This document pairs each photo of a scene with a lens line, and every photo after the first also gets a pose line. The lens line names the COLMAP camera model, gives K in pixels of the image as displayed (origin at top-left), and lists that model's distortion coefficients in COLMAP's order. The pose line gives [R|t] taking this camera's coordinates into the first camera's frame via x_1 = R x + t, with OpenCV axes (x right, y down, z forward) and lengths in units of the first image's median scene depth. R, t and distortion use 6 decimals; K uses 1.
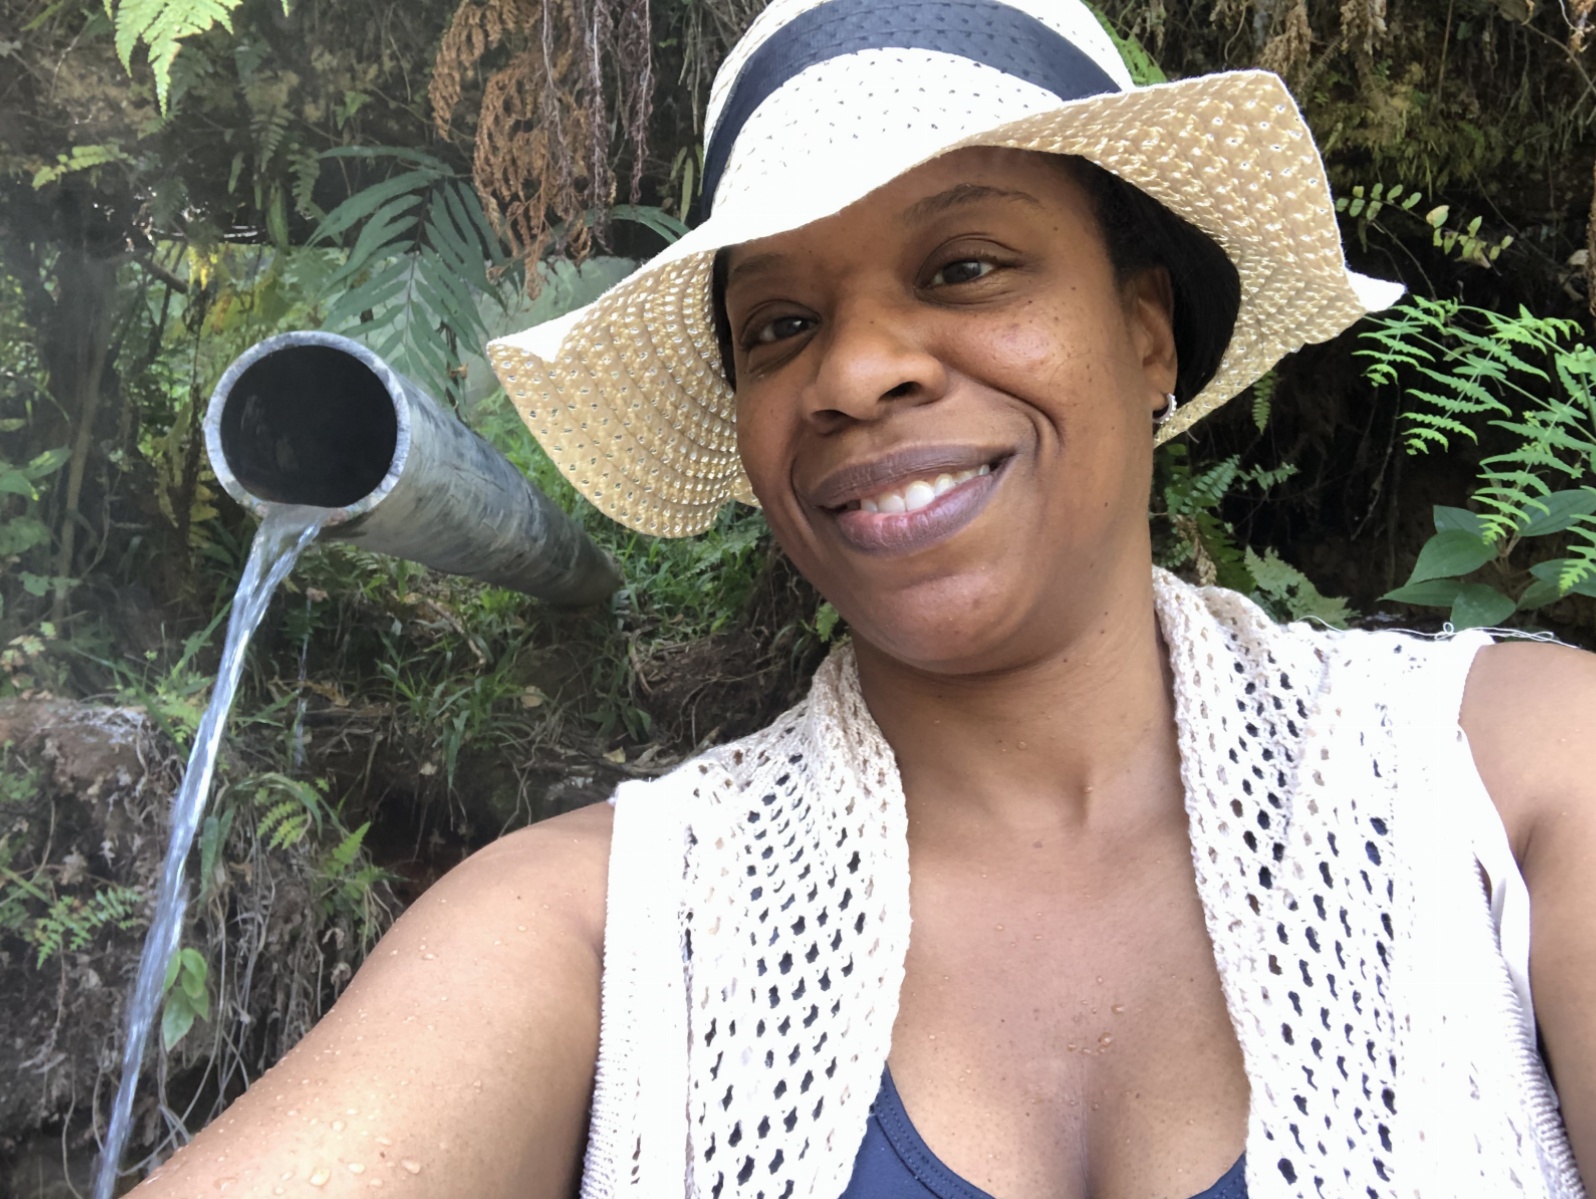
lens RADIAL K [[1444.4, 0, 794.9], [0, 1444.4, 596.8], [0, 0, 1]] dist [0.058311, -0.083558]
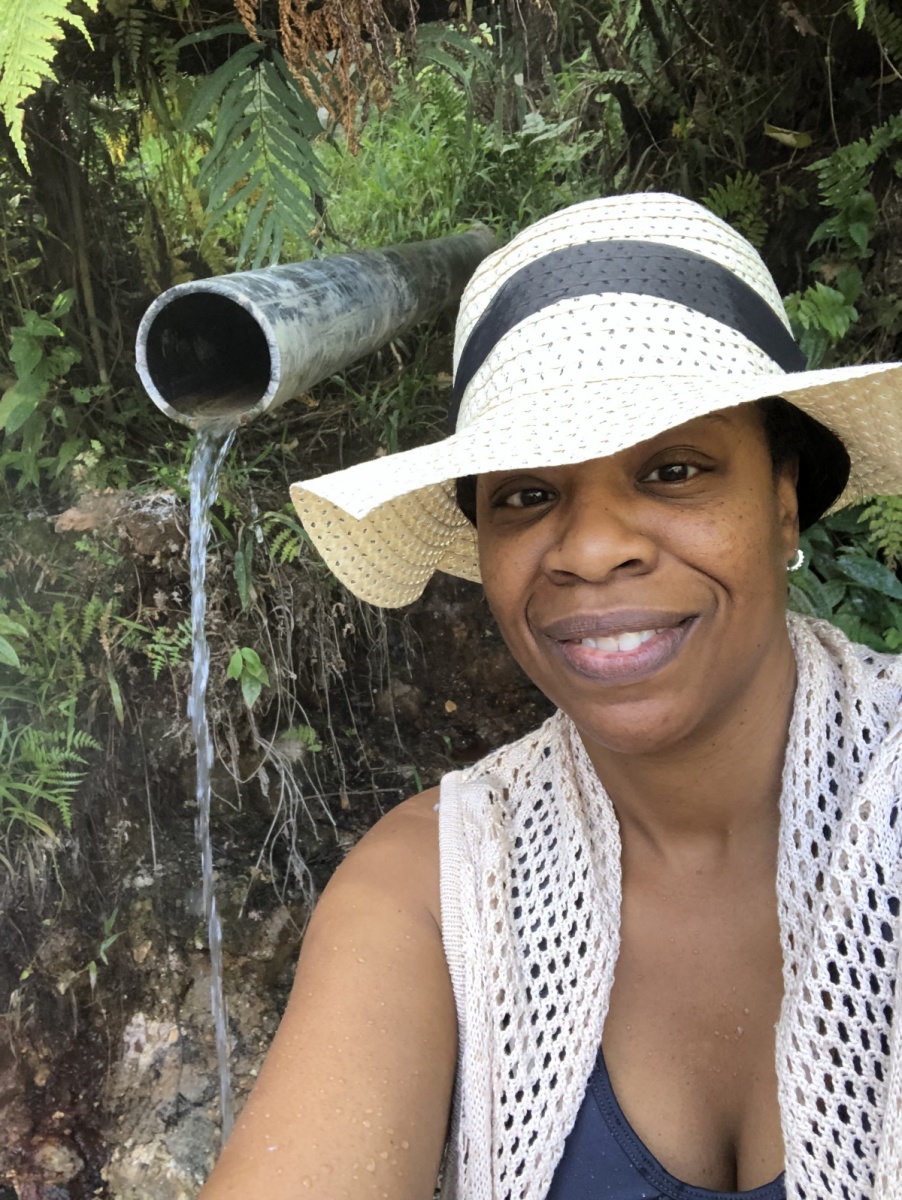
lens RADIAL K [[1086.0, 0, 452.3], [0, 1086.0, 620.2], [0, 0, 1]] dist [0.058311, -0.083558]
pose [[0.965397, -0.130023, -0.226057, 0.045709], [0.199423, 0.926651, 0.318667, -0.097532], [0.168042, -0.352721, 0.920516, 0.016561]]
